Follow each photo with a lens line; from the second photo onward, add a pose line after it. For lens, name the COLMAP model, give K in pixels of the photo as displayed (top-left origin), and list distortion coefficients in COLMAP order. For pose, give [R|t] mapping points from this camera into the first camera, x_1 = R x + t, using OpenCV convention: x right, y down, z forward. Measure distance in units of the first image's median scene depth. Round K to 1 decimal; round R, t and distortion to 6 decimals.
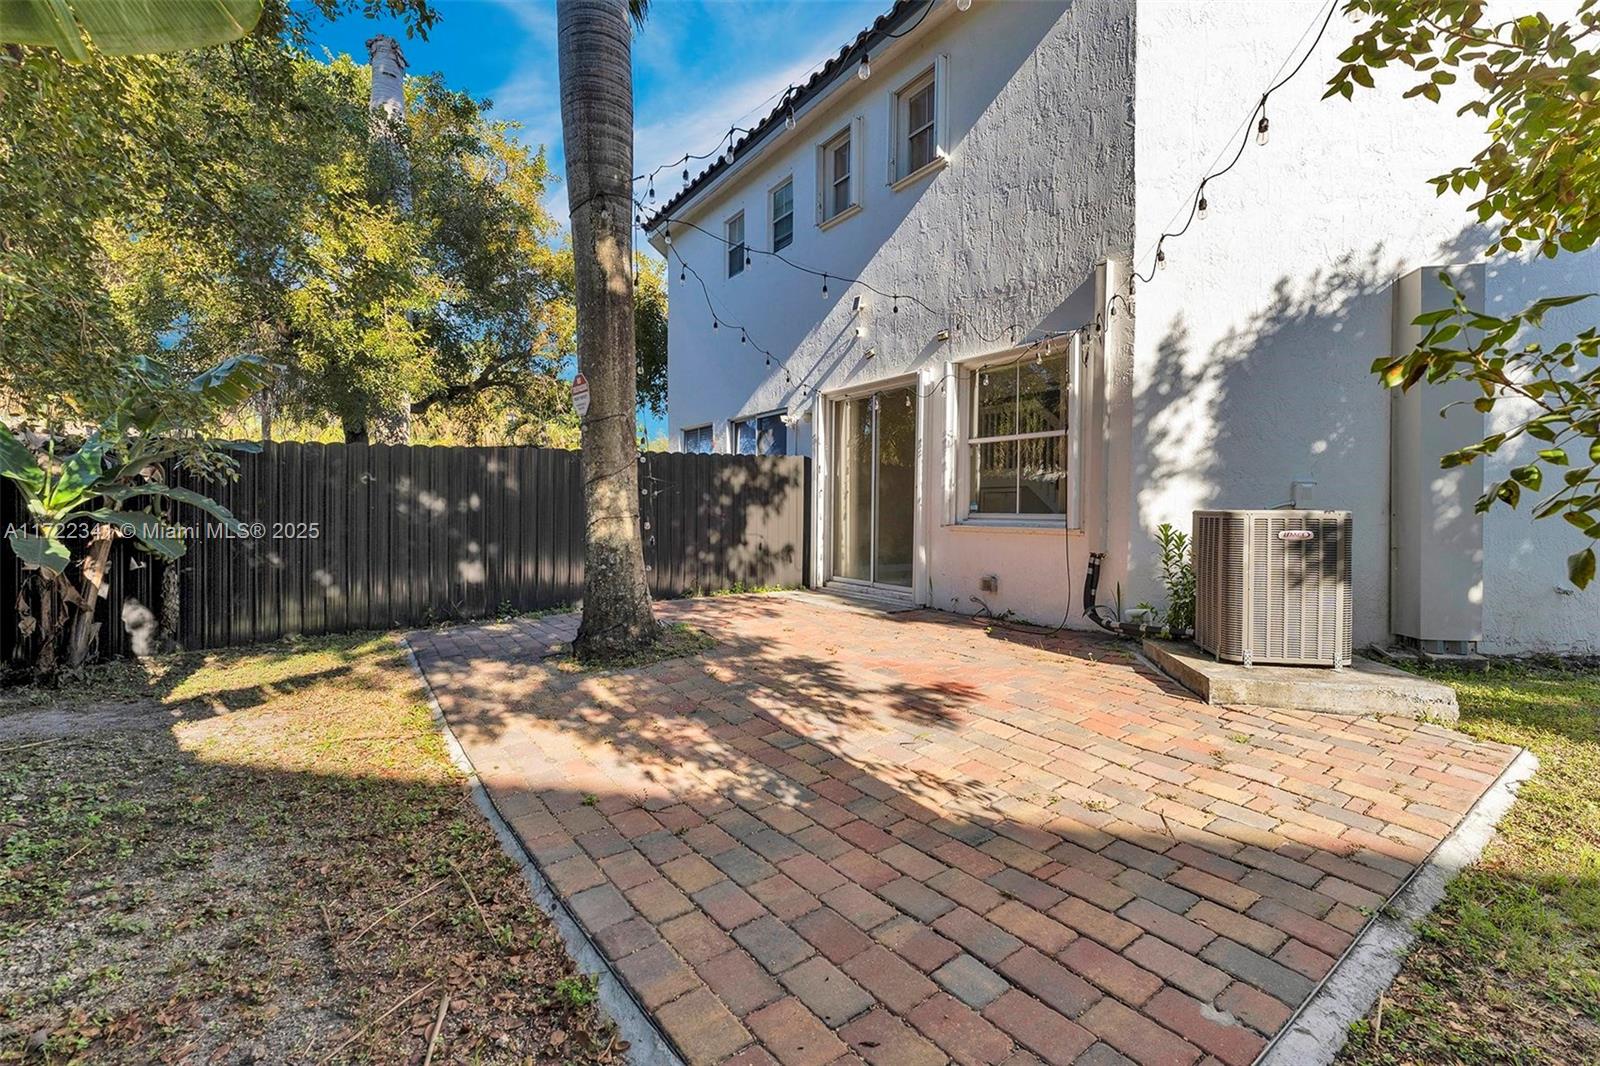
lens RADIAL K [[686.0, 0, 801.2], [0, 686.0, 514.0], [0, 0, 1]] dist [0.001668, 0.000175]
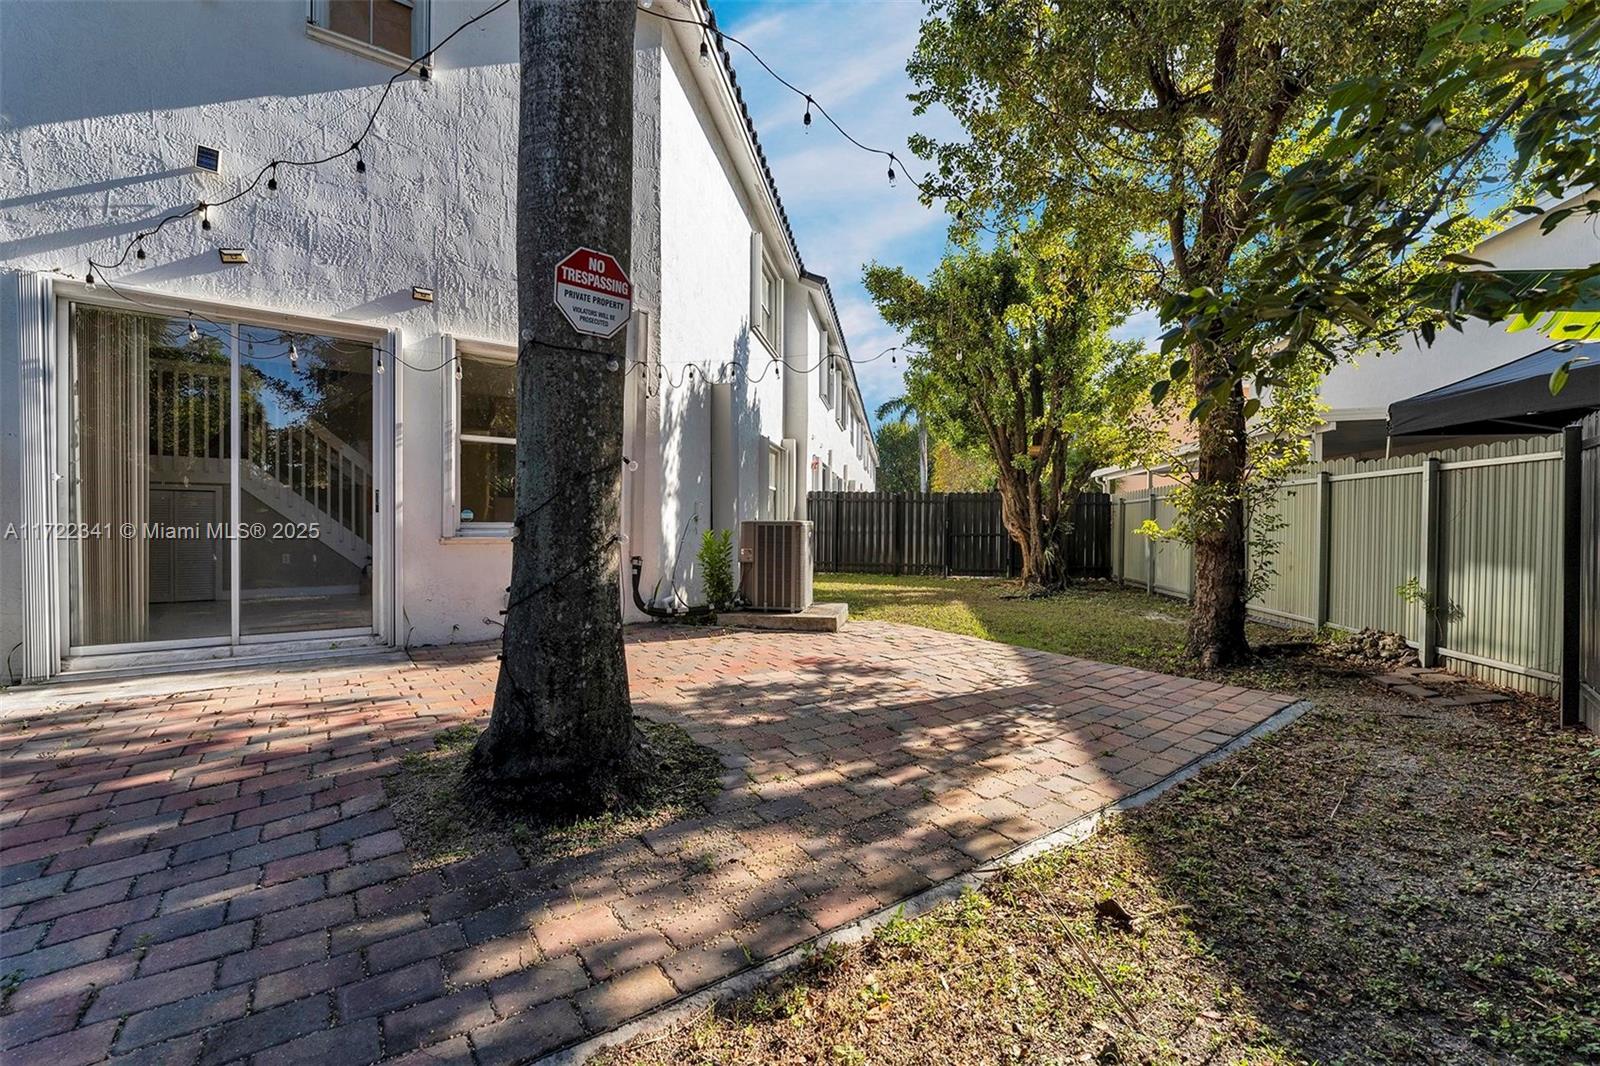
lens RADIAL K [[657.7, 0, 800.0], [0, 657.7, 533.0], [0, 0, 1]] dist [-0.003717, -0.000268]
pose [[-0.025519, -0.021309, 0.999447, -1.104708], [-0.001016, 0.999773, 0.021290, -0.011640], [-0.999674, -0.000472, -0.025535, 1.176308]]
